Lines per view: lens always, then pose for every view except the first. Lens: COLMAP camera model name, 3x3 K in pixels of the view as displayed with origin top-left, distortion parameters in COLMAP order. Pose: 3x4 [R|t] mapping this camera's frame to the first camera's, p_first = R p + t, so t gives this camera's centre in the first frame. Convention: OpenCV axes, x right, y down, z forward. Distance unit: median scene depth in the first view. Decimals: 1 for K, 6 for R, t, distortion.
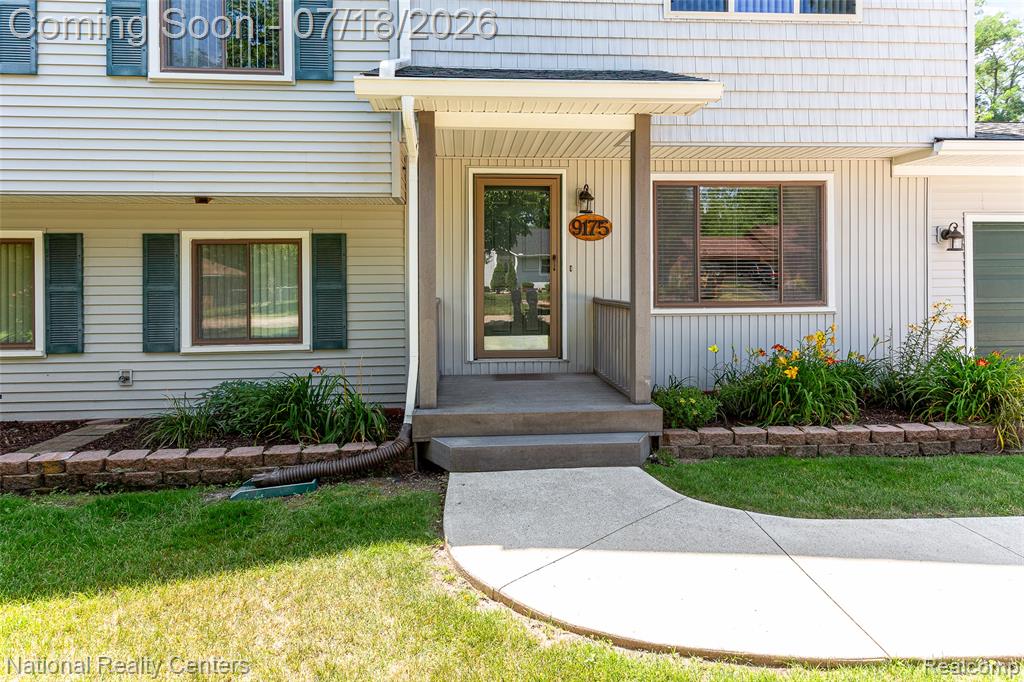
lens RADIAL K [[561.8, 0, 492.6], [0, 561.8, 281.1], [0, 0, 1]] dist [0.022514, 0.000554]
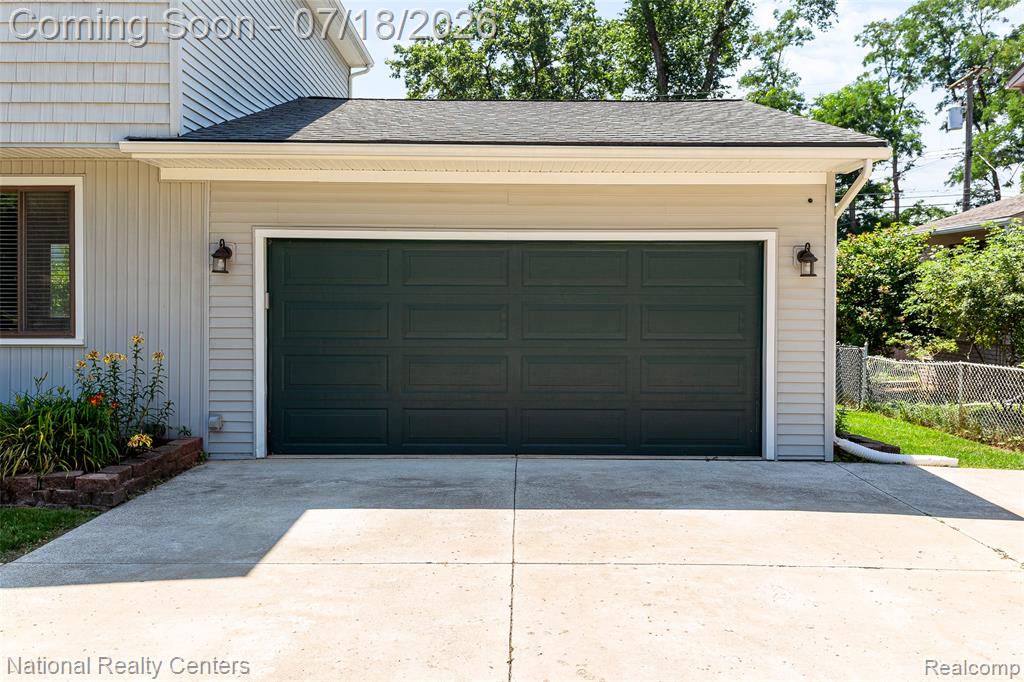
lens RADIAL K [[802.9, 0, 504.1], [0, 802.9, 318.8], [0, 0, 1]] dist [0.008072, -0.011655]
pose [[0.998026, 0.011961, -0.061656, 1.411186], [-0.010449, 0.999638, 0.024774, -0.021333], [0.061930, -0.024081, 0.997790, -0.145368]]
